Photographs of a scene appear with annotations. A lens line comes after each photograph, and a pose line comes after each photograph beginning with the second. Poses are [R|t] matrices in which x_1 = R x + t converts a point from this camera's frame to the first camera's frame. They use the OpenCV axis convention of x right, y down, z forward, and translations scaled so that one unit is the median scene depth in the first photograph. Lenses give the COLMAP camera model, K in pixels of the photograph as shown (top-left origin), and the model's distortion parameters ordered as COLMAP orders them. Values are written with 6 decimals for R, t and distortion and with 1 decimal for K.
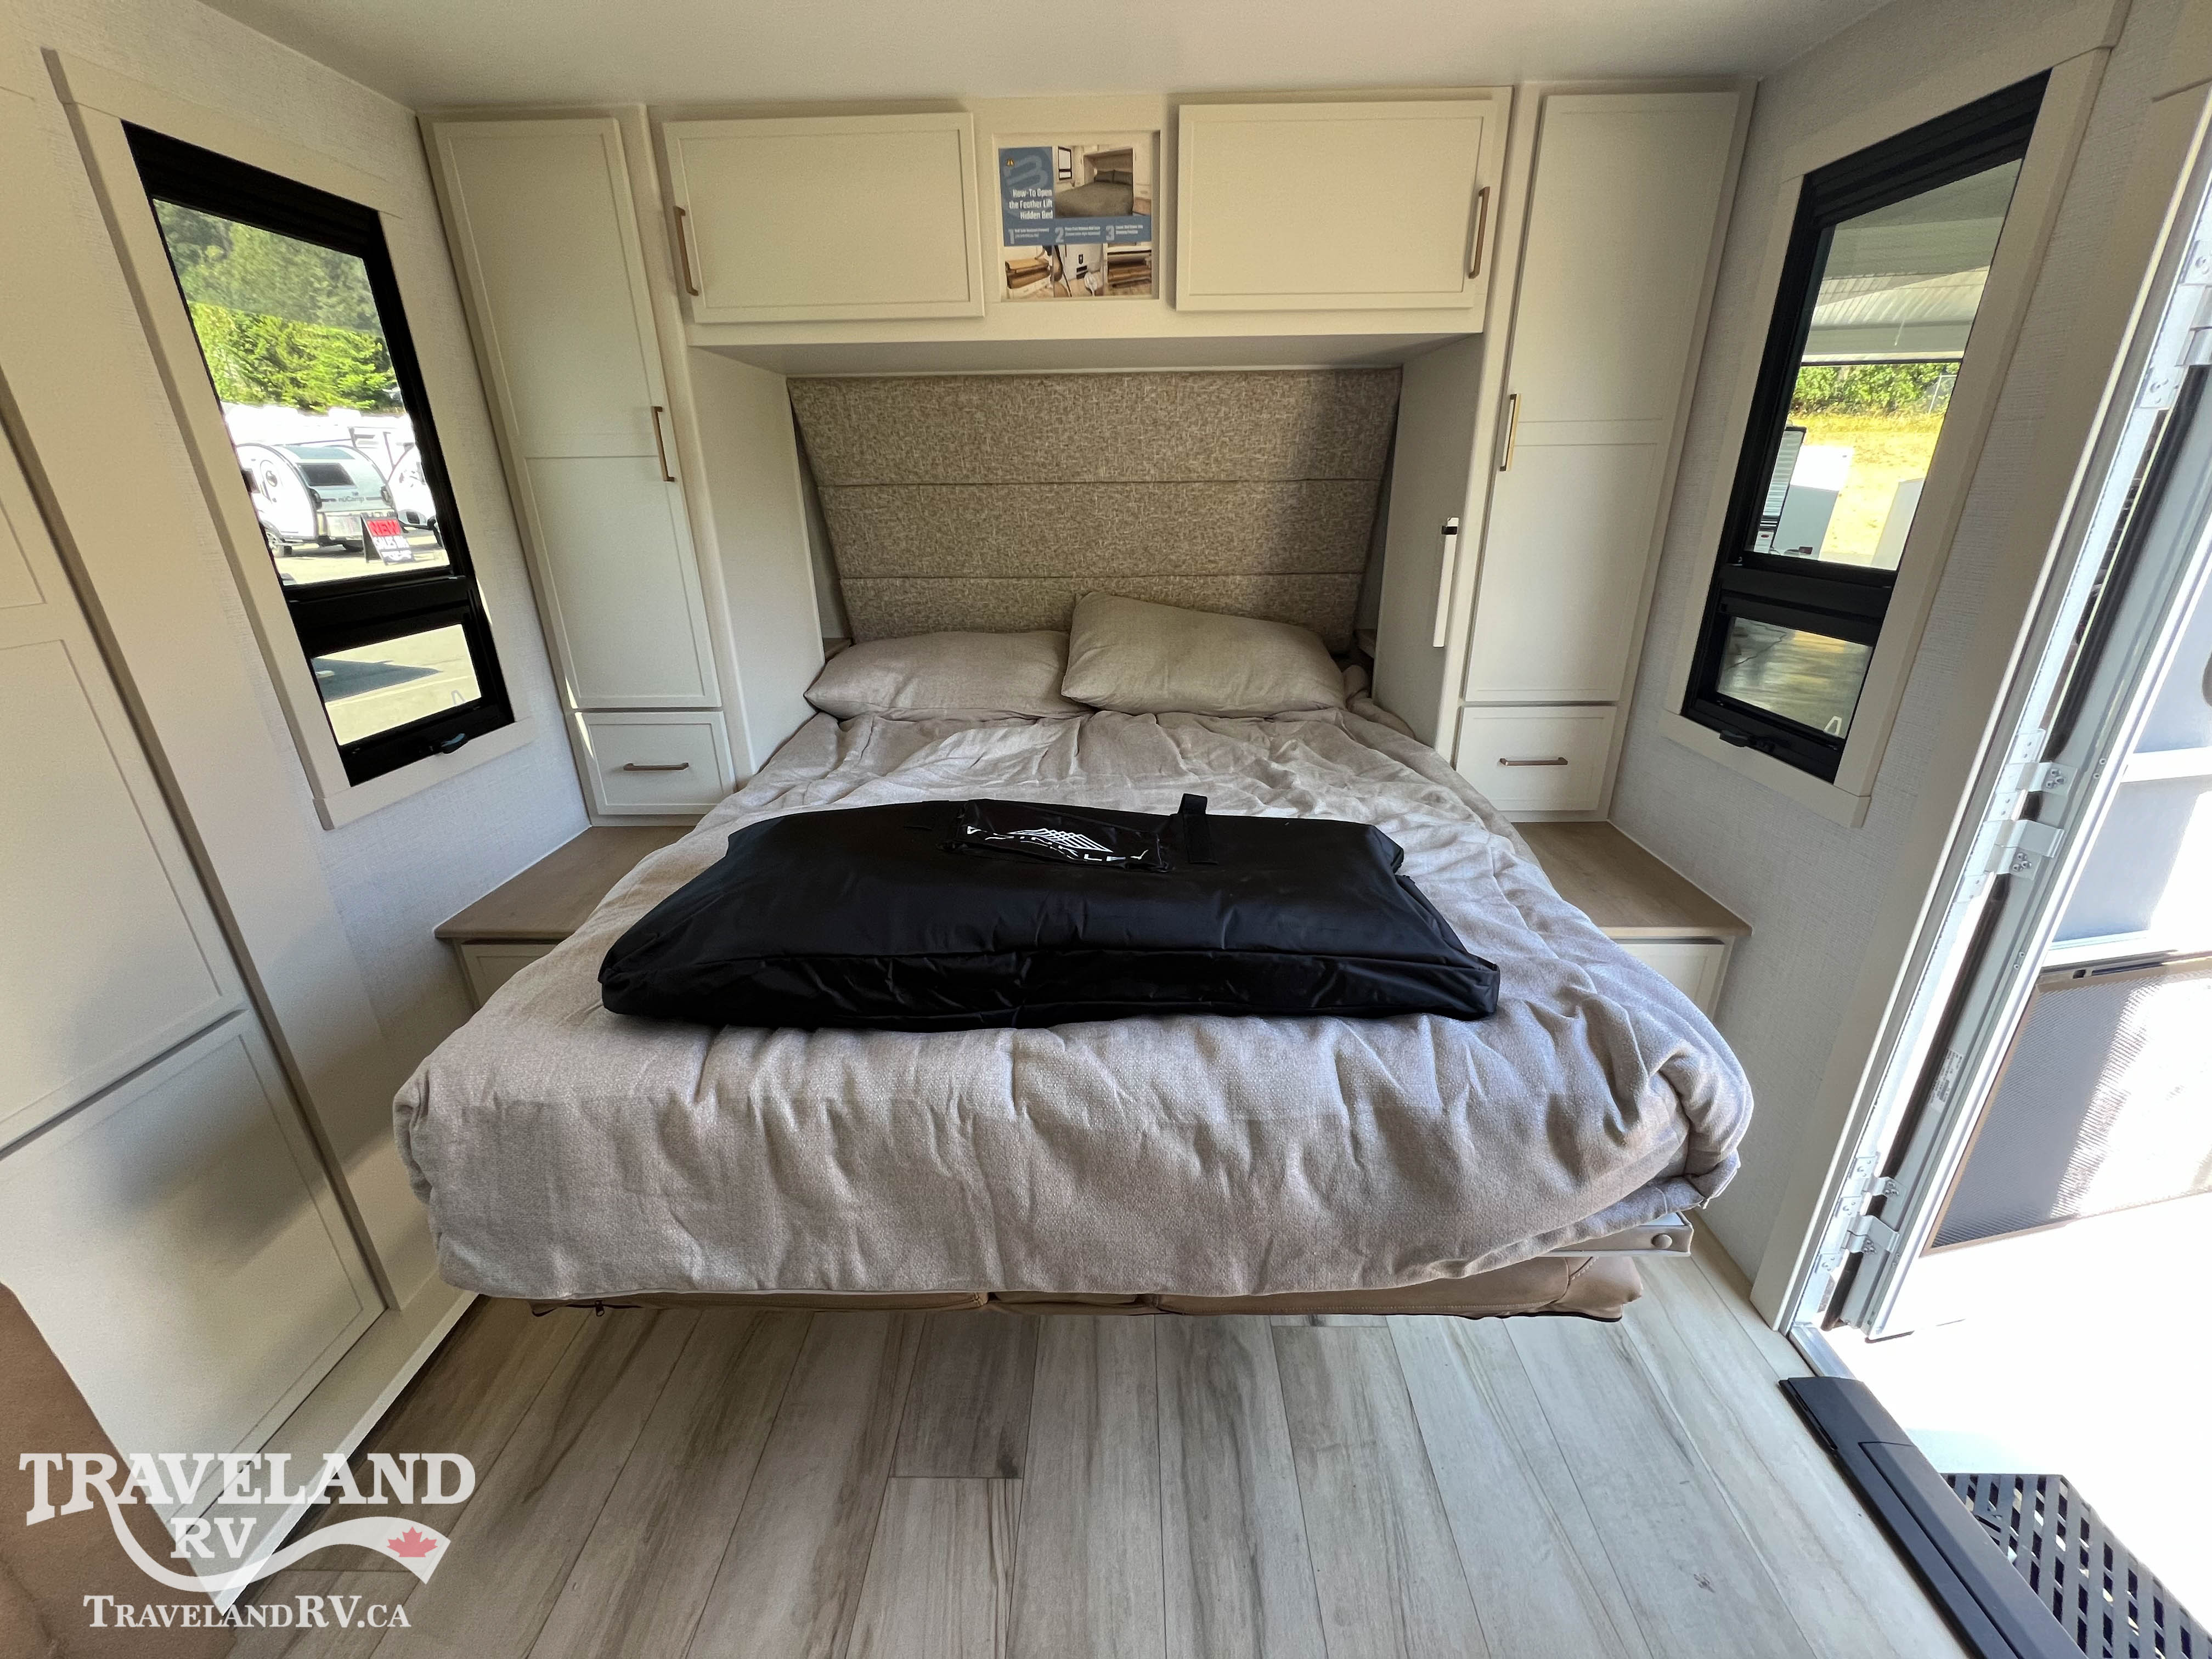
lens RADIAL K [[889.5, 0, 1109.0], [0, 889.5, 829.0], [0, 0, 1]] dist [-0.002312, 0.000413]
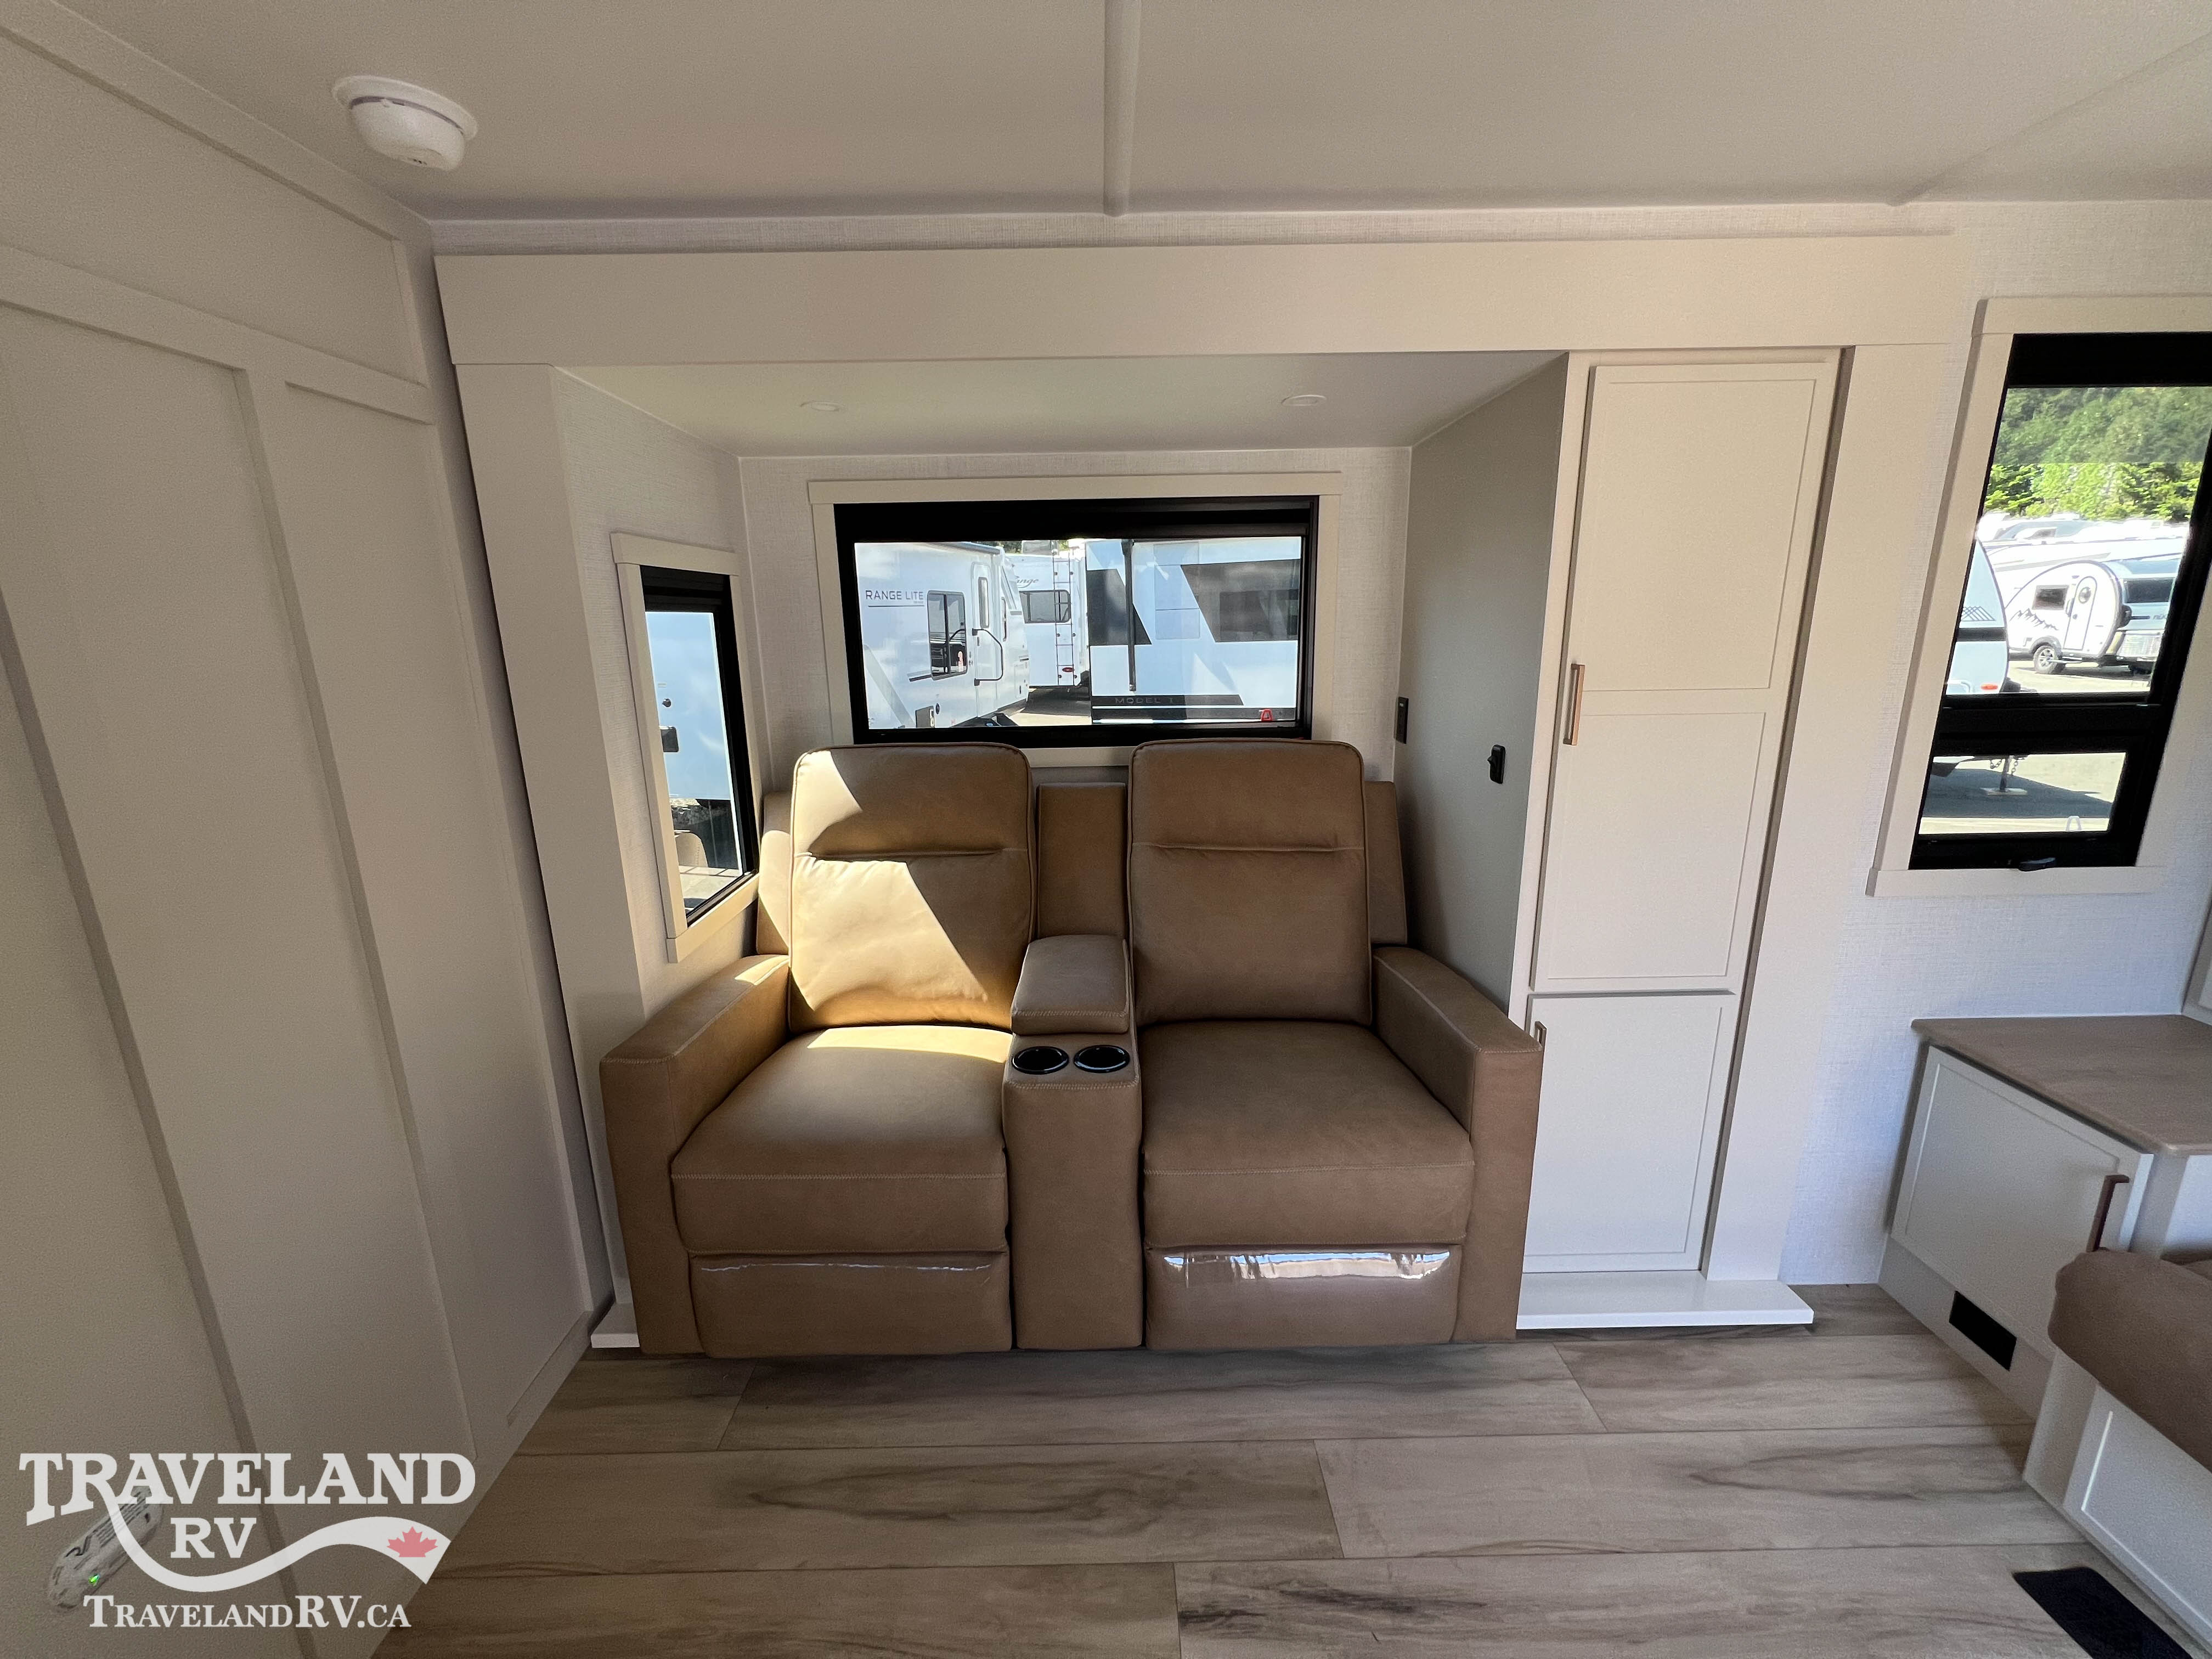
lens RADIAL K [[885.8, 0, 1107.7], [0, 885.8, 827.1], [0, 0, 1]] dist [-0.002529, 0.000495]
pose [[0.026879, 0.239663, -0.970484, 0.192326], [-0.354155, 0.910148, 0.214954, 0.022569], [0.934800, 0.337924, 0.109342, -0.087080]]
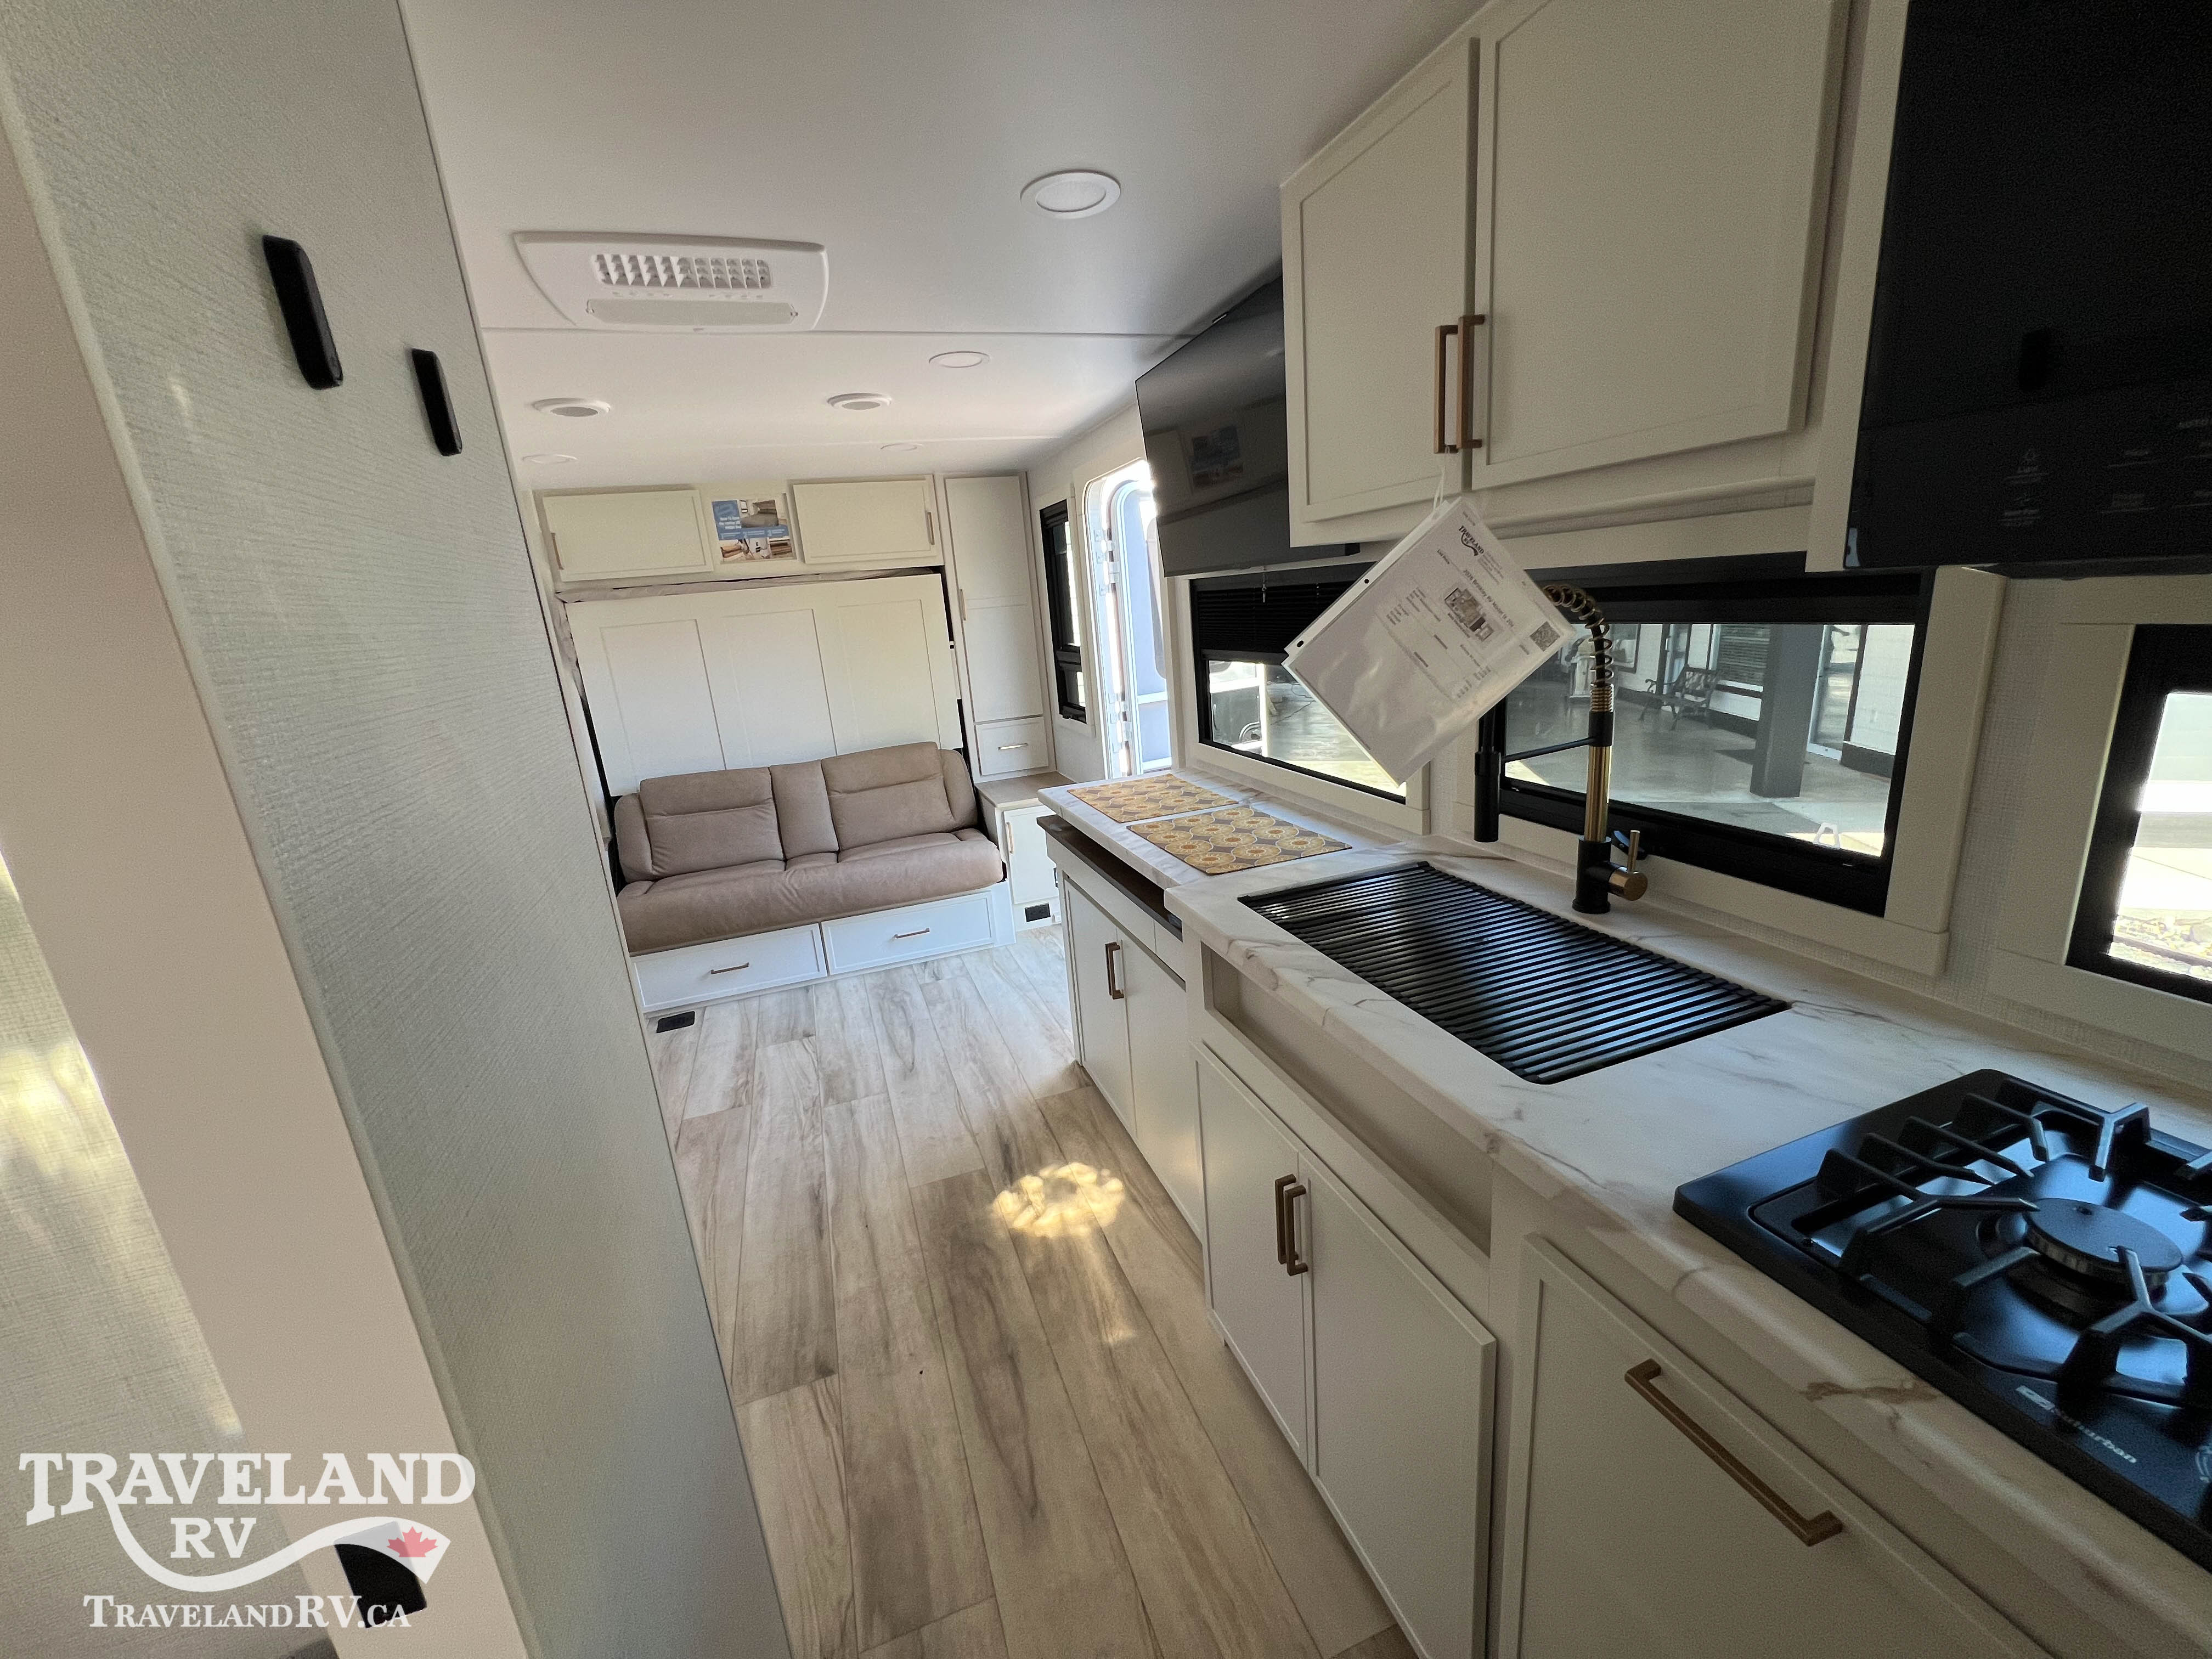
lens RADIAL K [[885.8, 0, 1107.5], [0, 885.8, 826.7], [0, 0, 1]] dist [-0.002529, 0.000495]
pose [[0.933831, -0.151398, 0.324096, -0.044055], [0.195323, 0.974840, -0.107406, 0.531057], [-0.299681, 0.163602, 0.939907, -1.436102]]
